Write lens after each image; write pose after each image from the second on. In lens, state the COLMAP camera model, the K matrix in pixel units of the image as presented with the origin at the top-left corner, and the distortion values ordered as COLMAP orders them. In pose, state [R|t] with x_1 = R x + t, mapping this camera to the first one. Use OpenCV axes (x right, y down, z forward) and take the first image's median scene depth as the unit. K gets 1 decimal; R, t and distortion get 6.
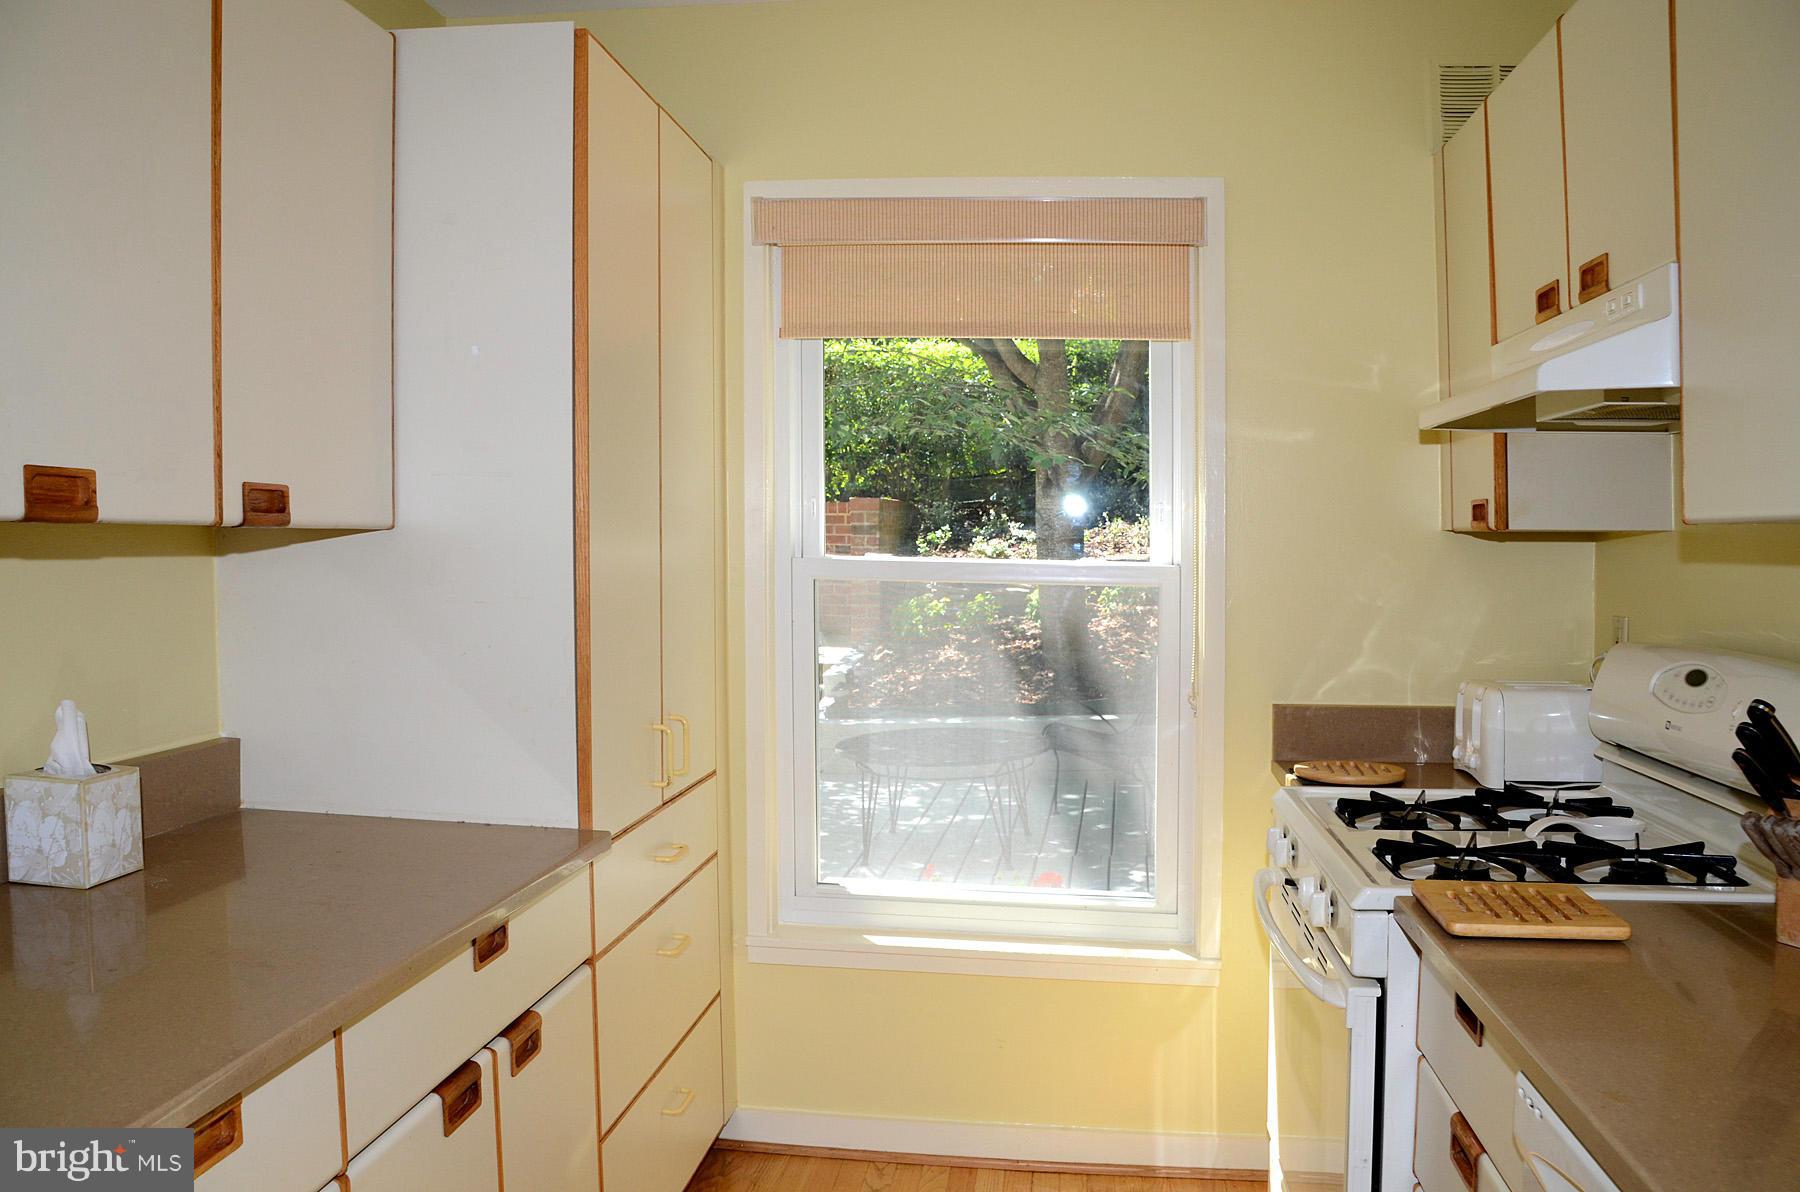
lens RADIAL K [[1495.9, 0, 900.0], [0, 1495.9, 596.0], [0, 0, 1]] dist [-0.044065, -0.001153]
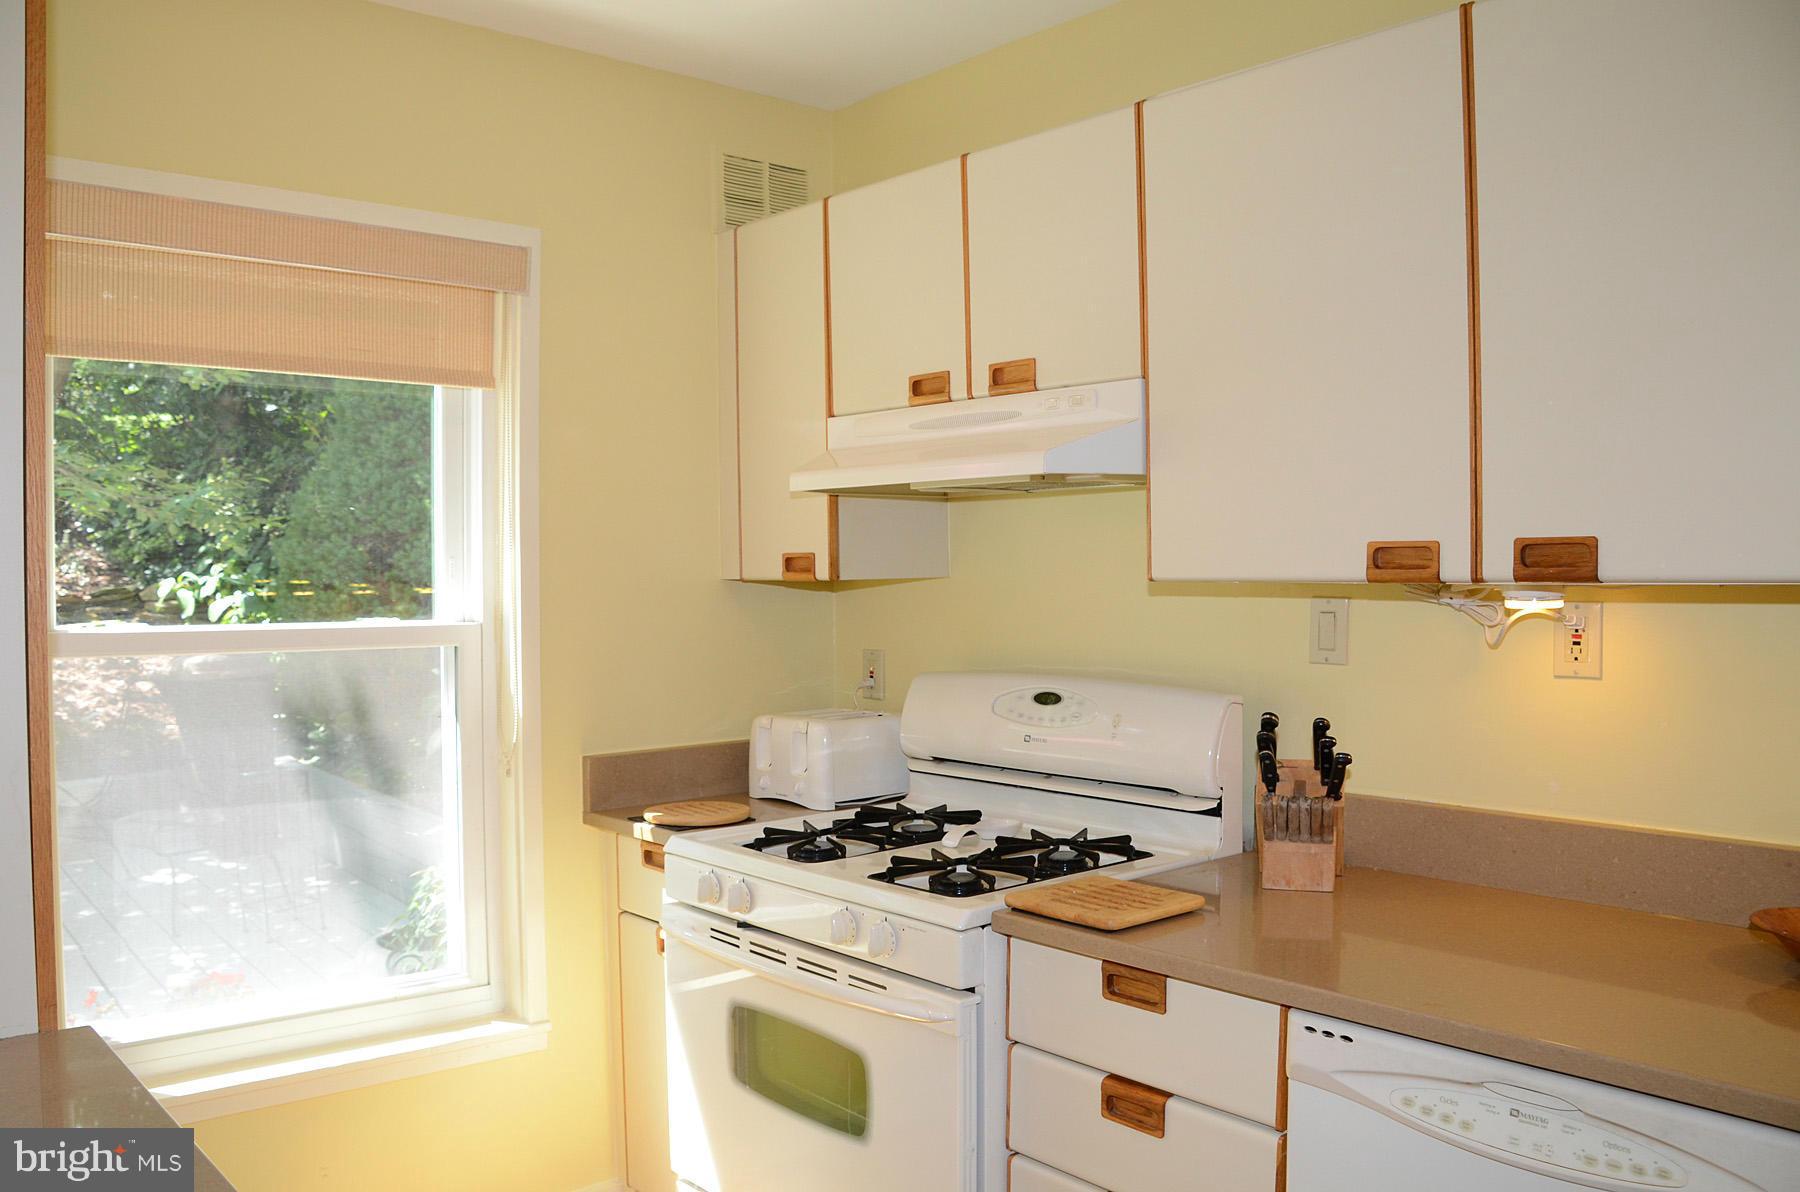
lens RADIAL K [[1495.9, 0, 900.0], [0, 1495.9, 596.0], [0, 0, 1]] dist [-0.044065, -0.001153]
pose [[0.703043, -0.034462, 0.710312, -0.334865], [0.045627, 0.998953, 0.003306, -0.030906], [-0.709682, 0.030085, 0.703879, 0.145184]]
